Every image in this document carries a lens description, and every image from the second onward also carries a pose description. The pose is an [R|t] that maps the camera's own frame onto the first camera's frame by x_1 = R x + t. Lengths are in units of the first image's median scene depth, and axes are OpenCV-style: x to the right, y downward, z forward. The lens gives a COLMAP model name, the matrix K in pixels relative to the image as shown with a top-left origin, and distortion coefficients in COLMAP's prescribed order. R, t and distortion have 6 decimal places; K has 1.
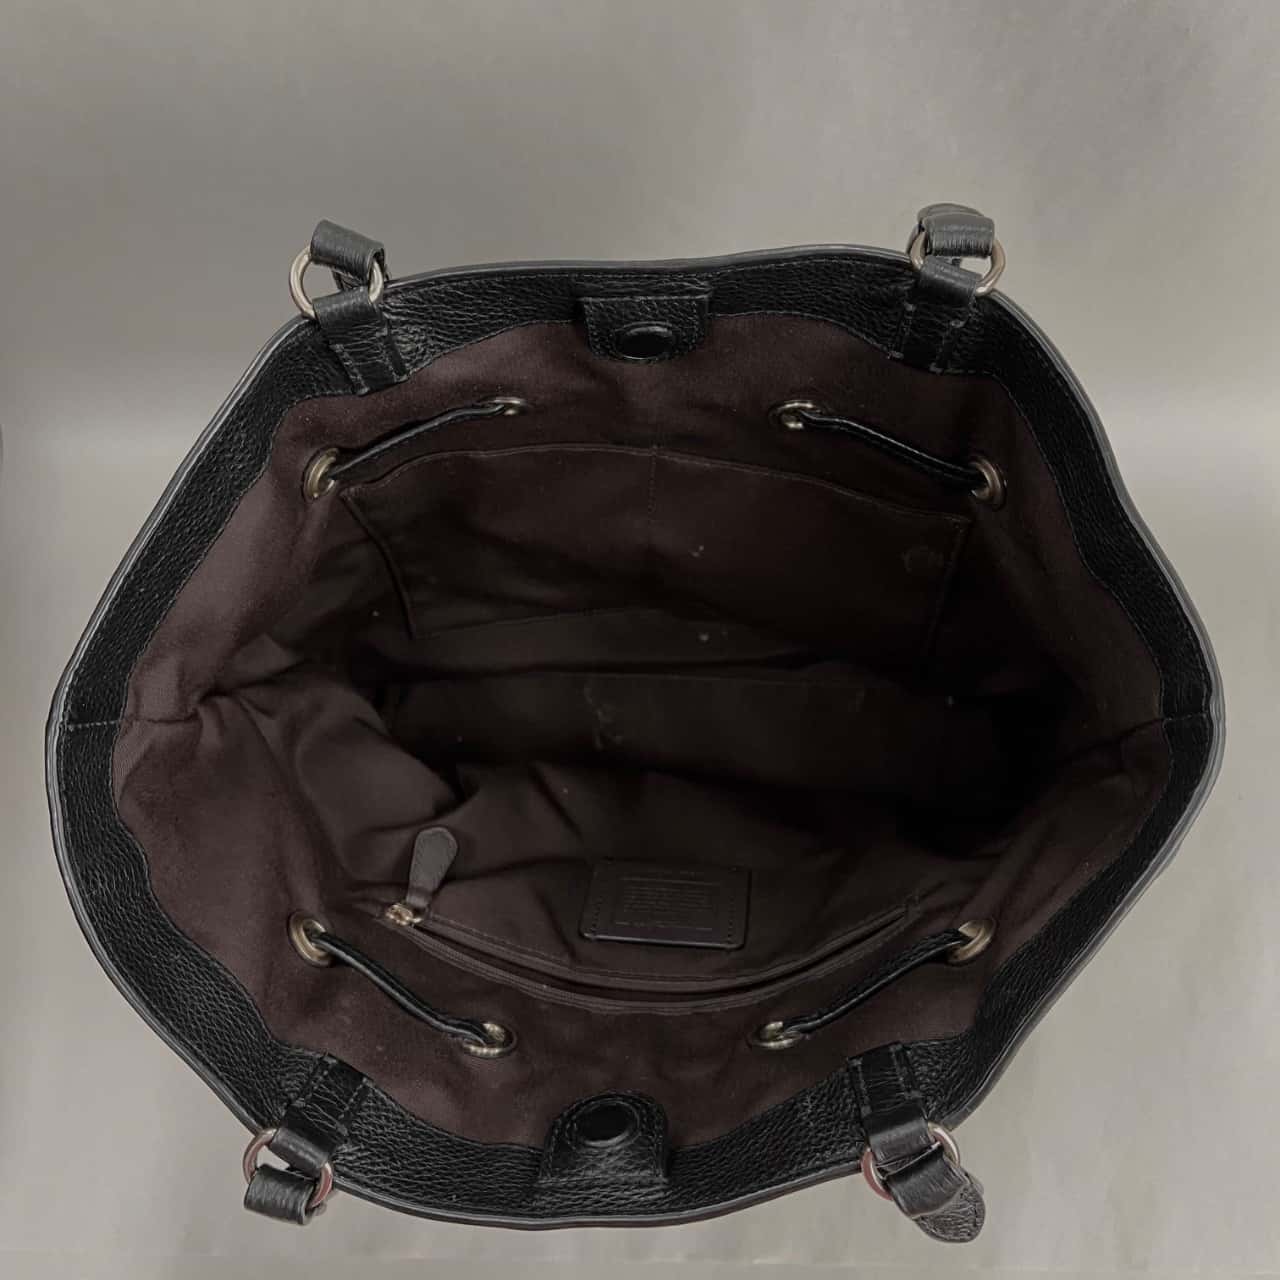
lens RADIAL K [[1150.6, 0, 640.0], [0, 1150.6, 640.0], [0, 0, 1]] dist [0.045419, -0.001013]
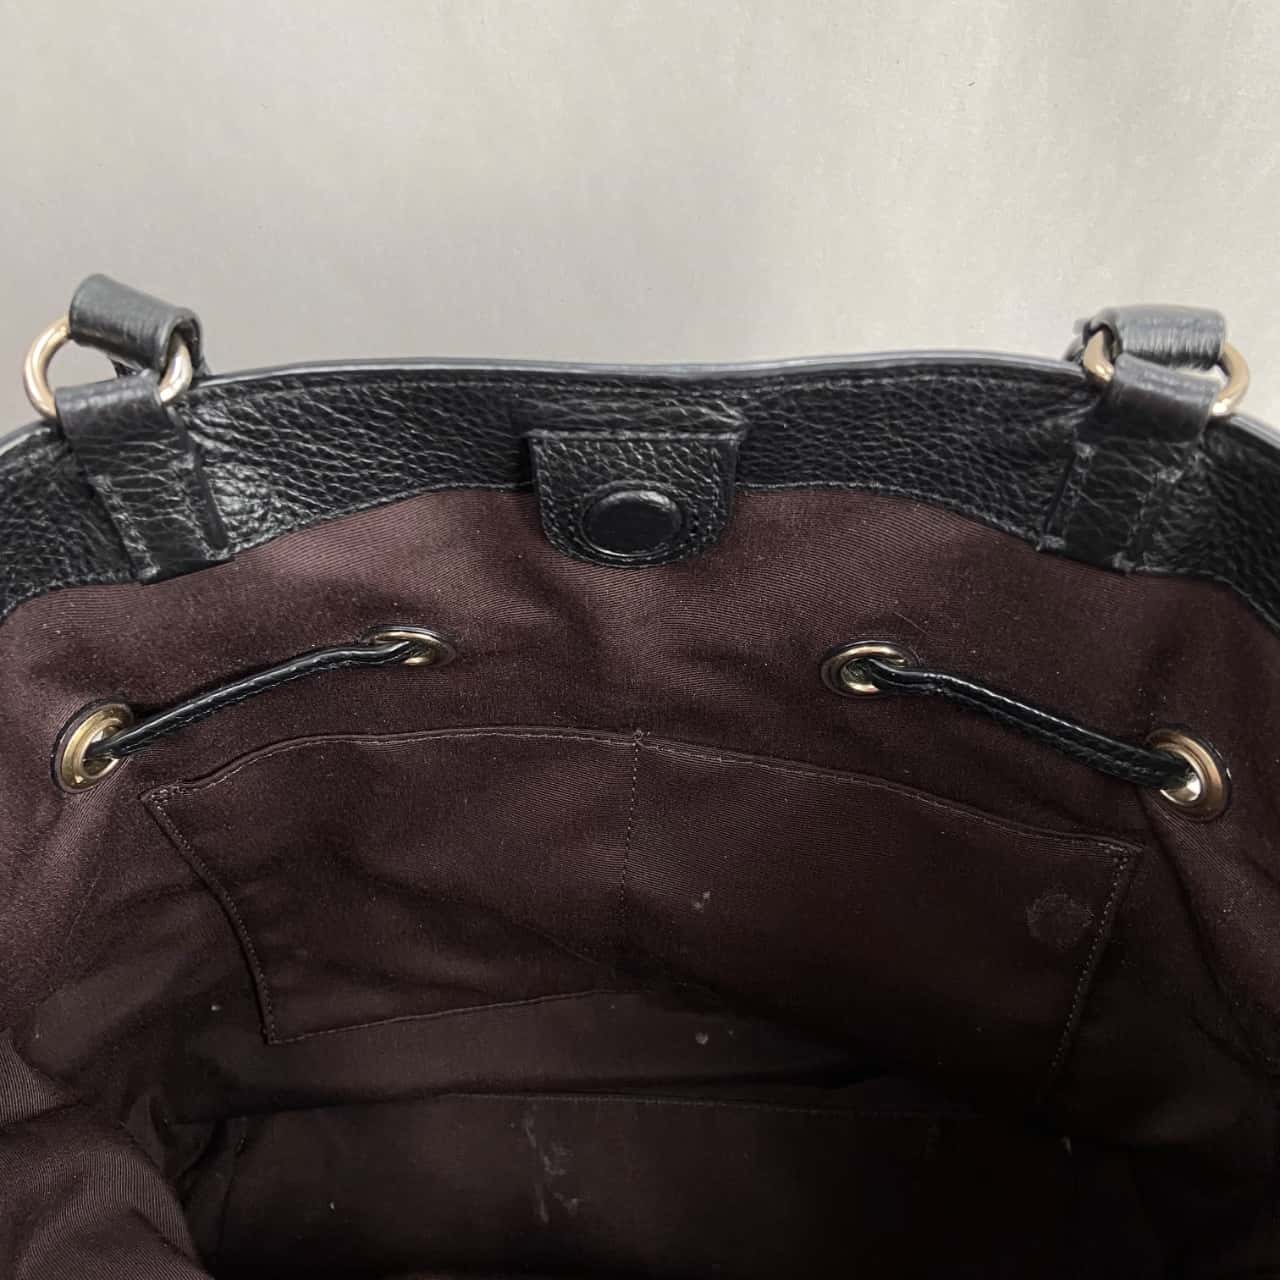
lens RADIAL K [[1150.6, 0, 640.0], [0, 1150.6, 640.0], [0, 0, 1]] dist [0.045419, -0.001013]
pose [[0.999136, 0.037512, 0.017902, 0.000085], [-0.029024, 0.937958, -0.345532, 0.013123], [-0.029753, 0.344714, 0.938236, 0.464082]]
